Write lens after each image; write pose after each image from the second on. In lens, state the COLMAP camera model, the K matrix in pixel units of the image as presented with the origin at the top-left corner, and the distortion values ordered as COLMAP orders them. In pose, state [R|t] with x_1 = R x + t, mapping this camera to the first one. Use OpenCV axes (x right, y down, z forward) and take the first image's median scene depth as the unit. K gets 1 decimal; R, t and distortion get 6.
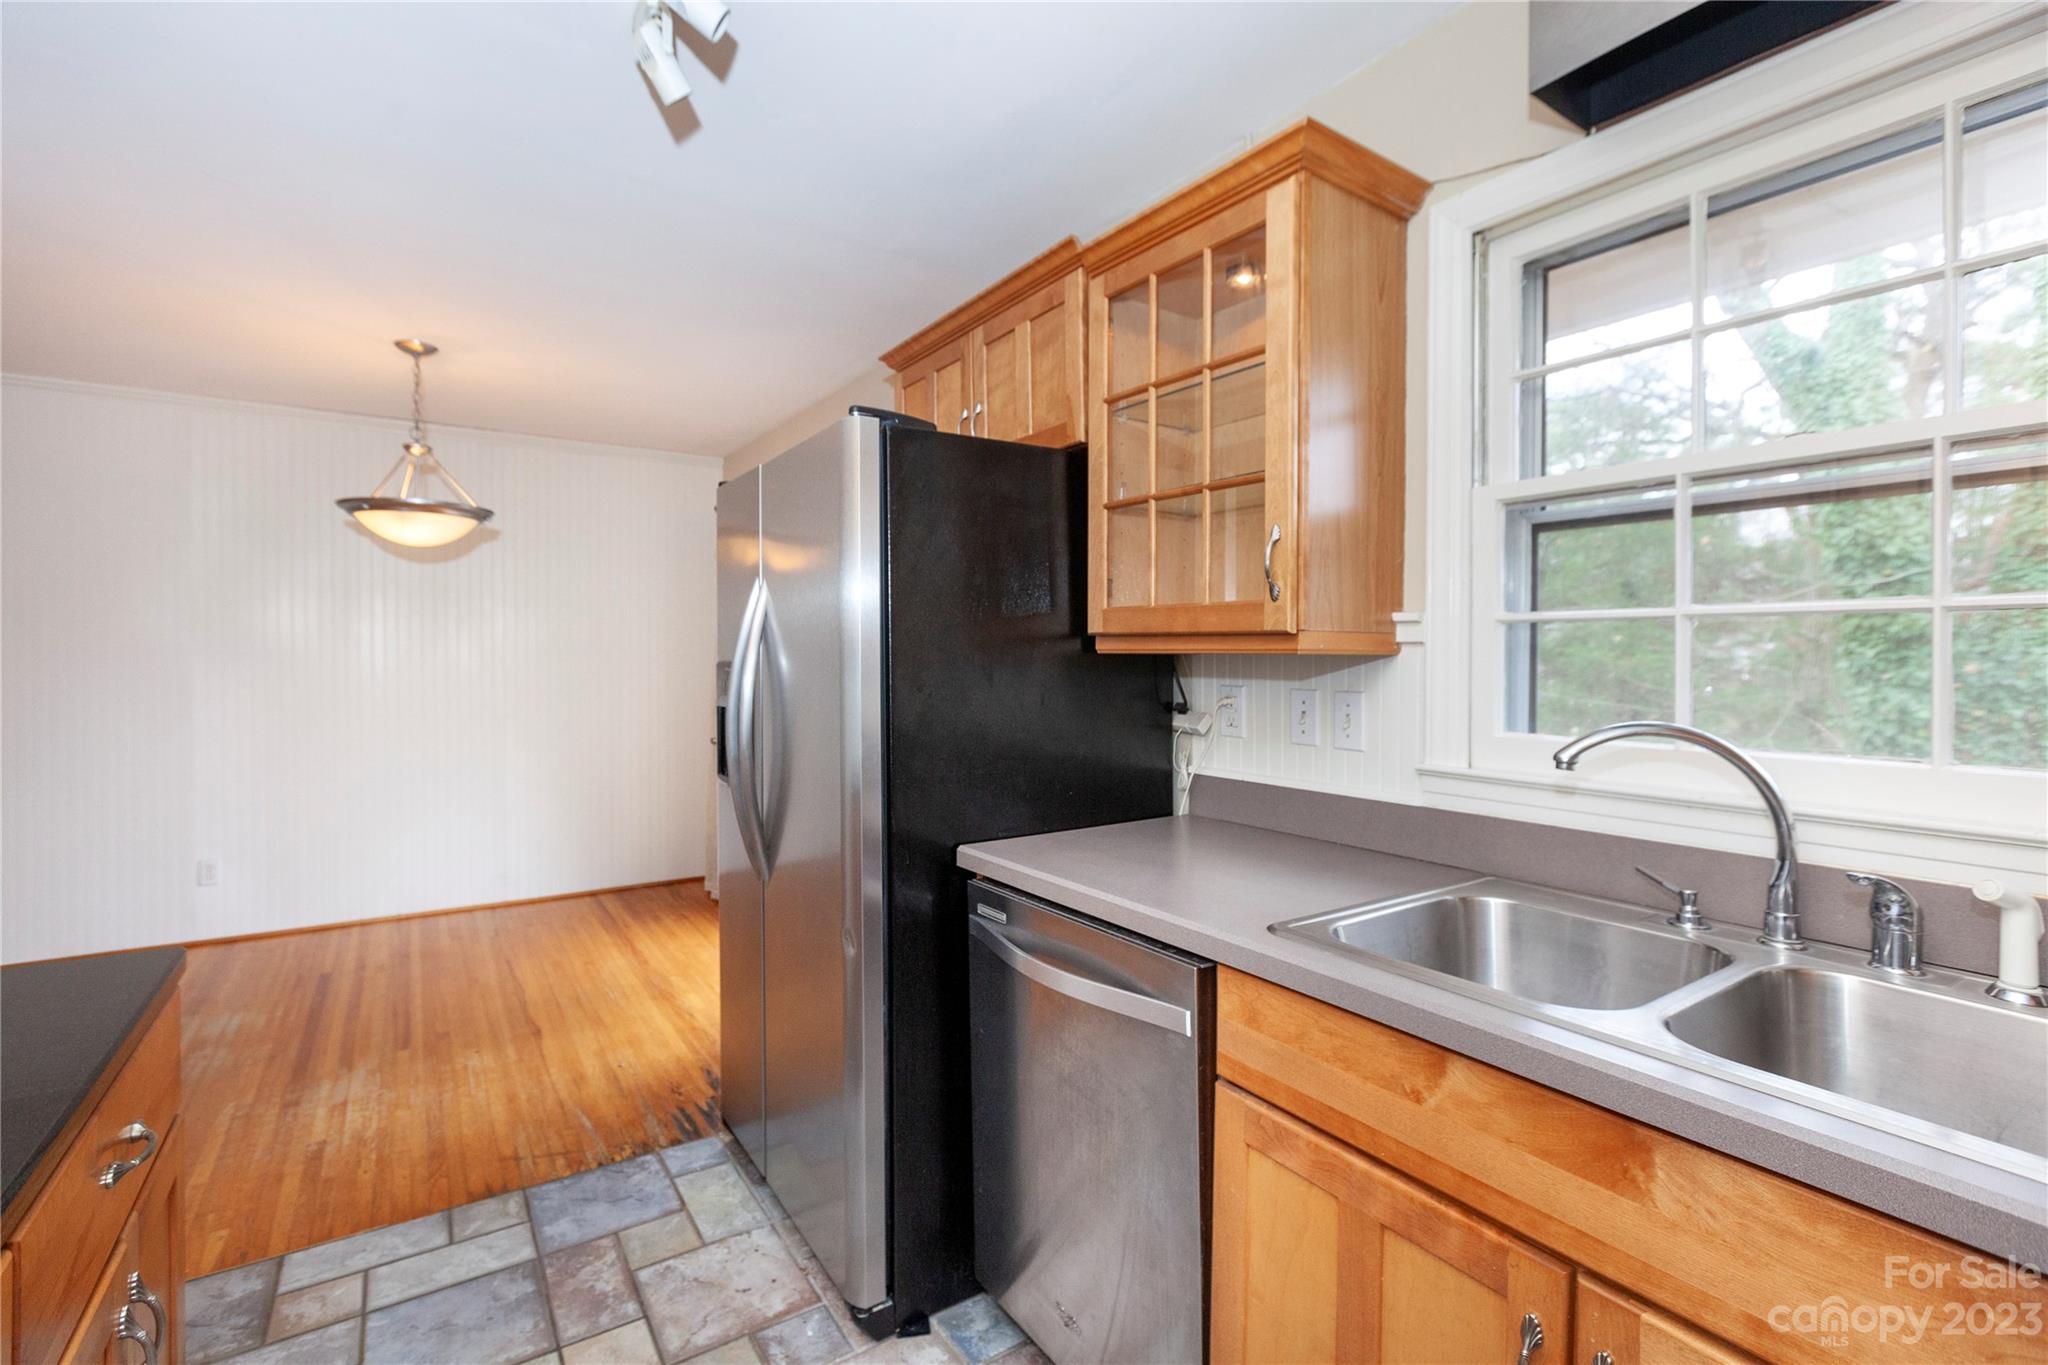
lens RADIAL K [[912.1, 0, 1013.3], [0, 912.1, 659.4], [0, 0, 1]] dist [0.001430, -0.001416]
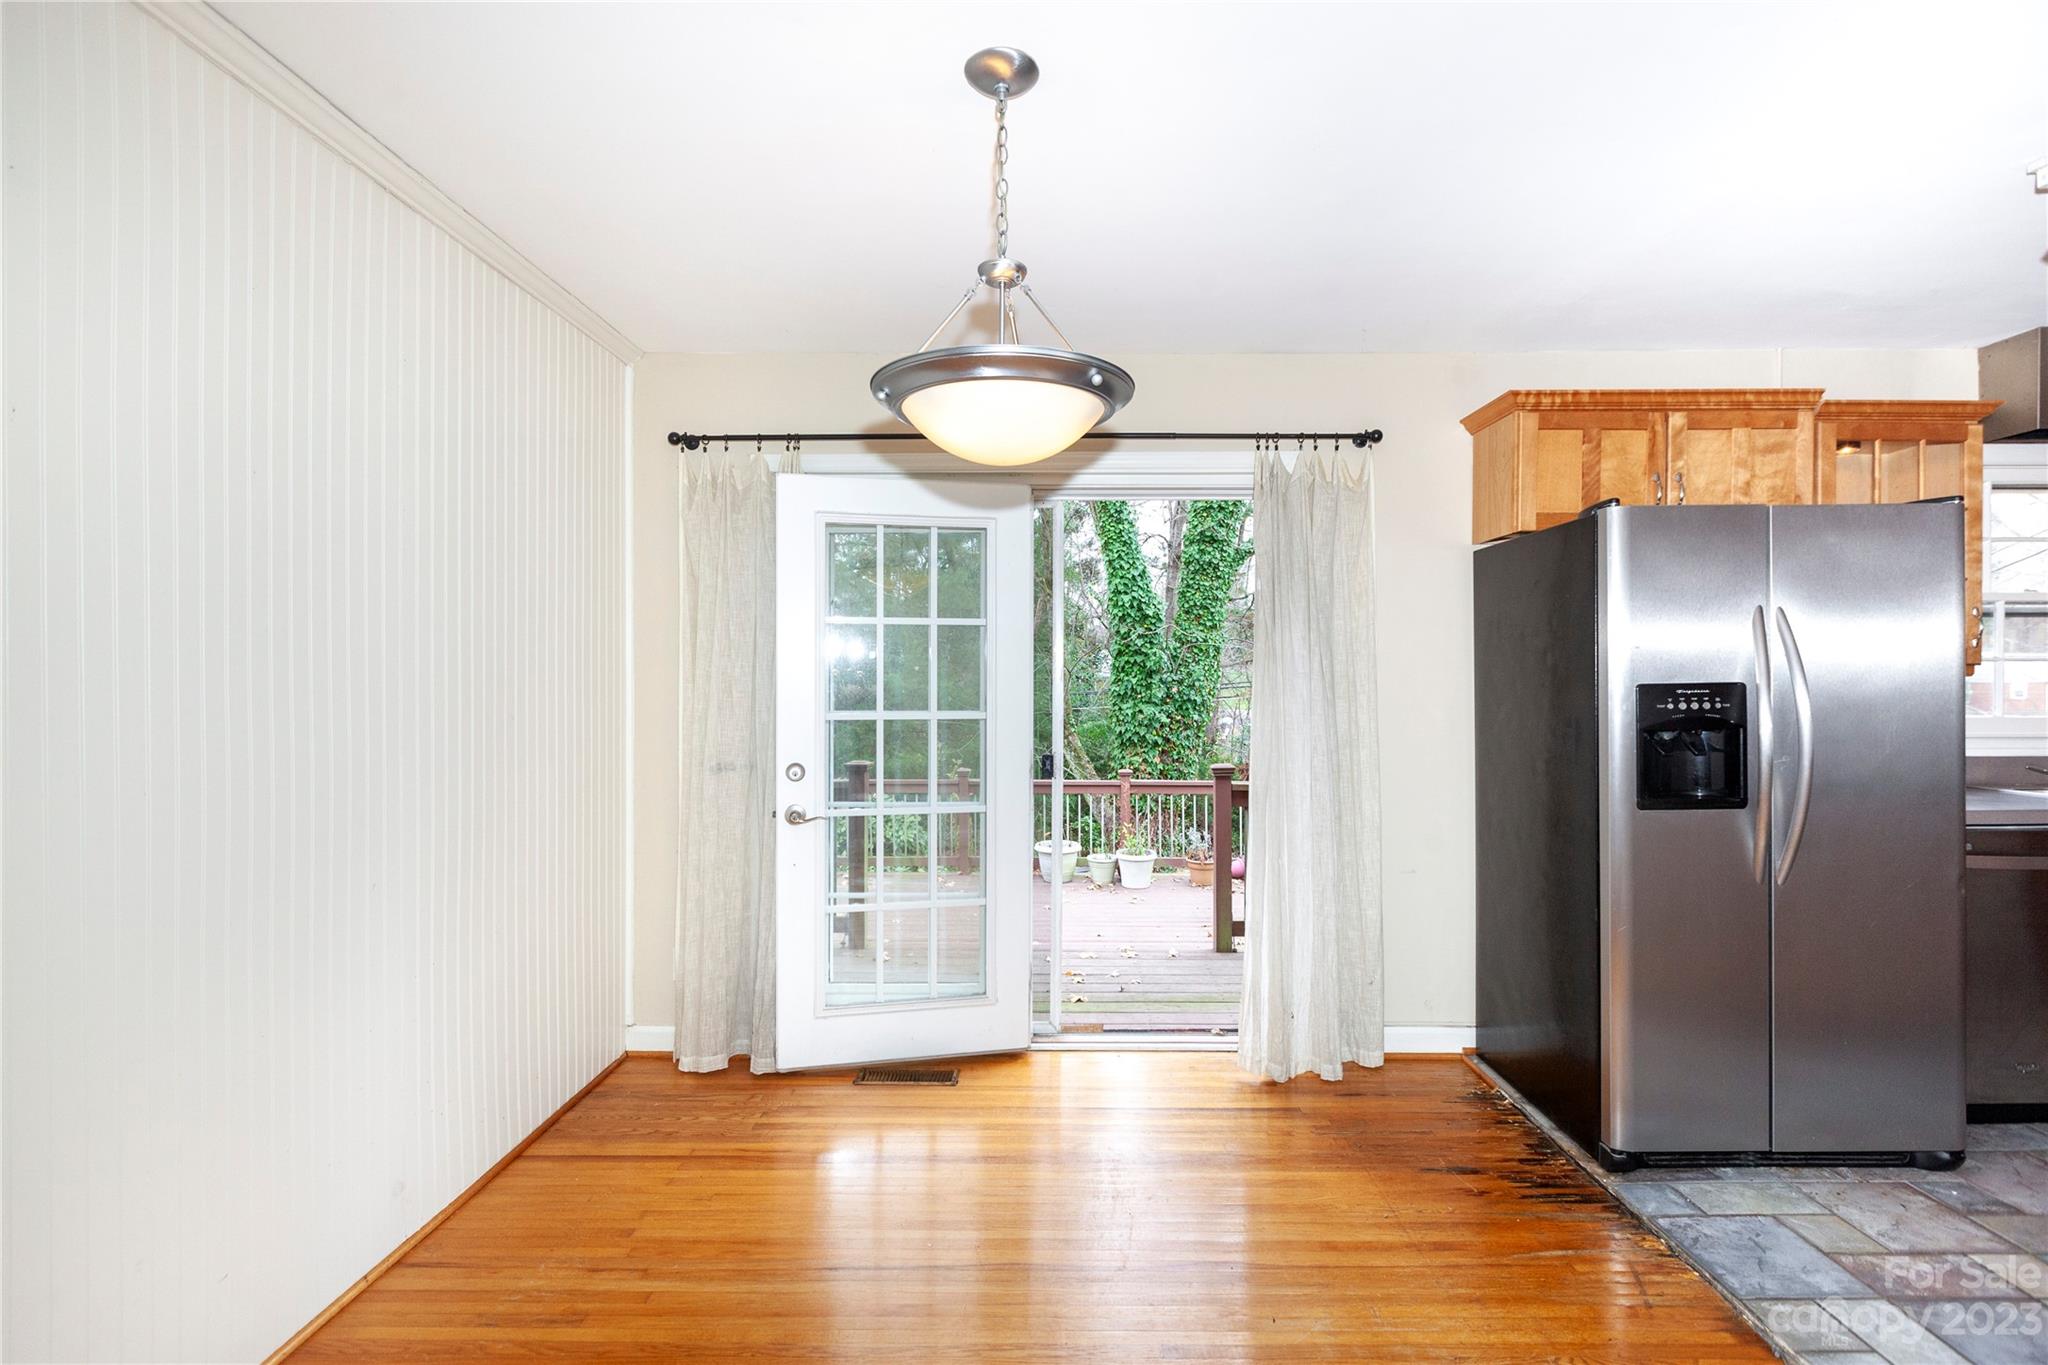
lens RADIAL K [[934.3, 0, 1052.6], [0, 934.3, 682.1], [0, 0, 1]] dist [-0.001056, -0.001027]
pose [[0.555783, -0.001663, 0.831326, -1.743852], [0.007123, 0.999971, -0.002761, -0.001925], [-0.831297, 0.007456, 0.555779, 1.123326]]
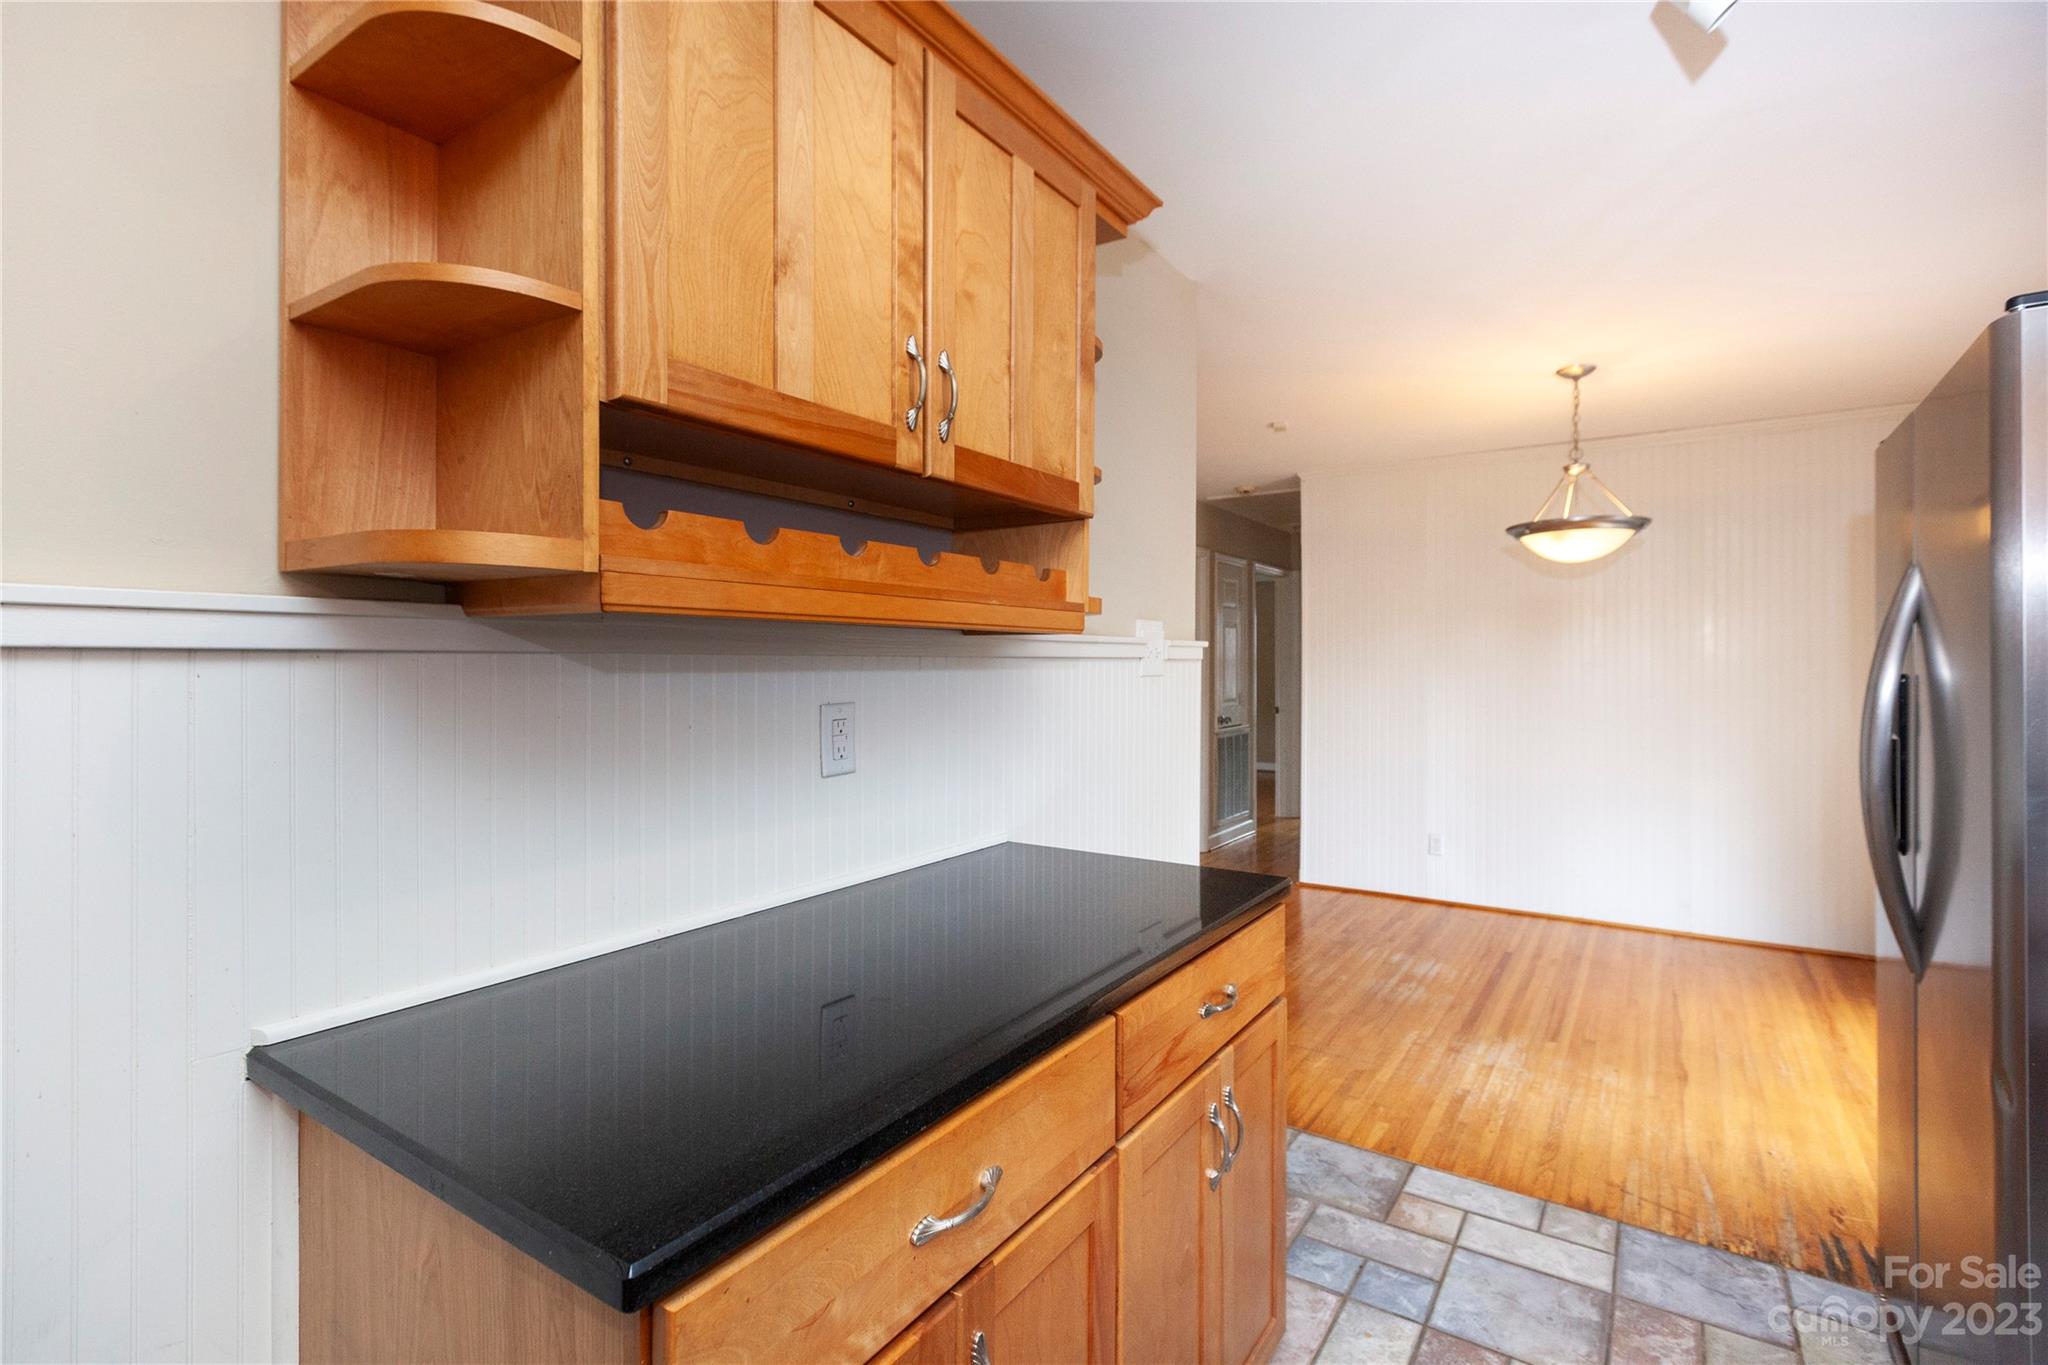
lens RADIAL K [[944.2, 0, 1072.4], [0, 944.2, 662.3], [0, 0, 1]] dist [0.000321, -0.000145]
pose [[0.410759, -0.001812, -0.911742, 0.146407], [-0.007766, 0.999955, -0.005486, -0.000060], [0.911711, 0.009334, 0.410727, 0.063970]]
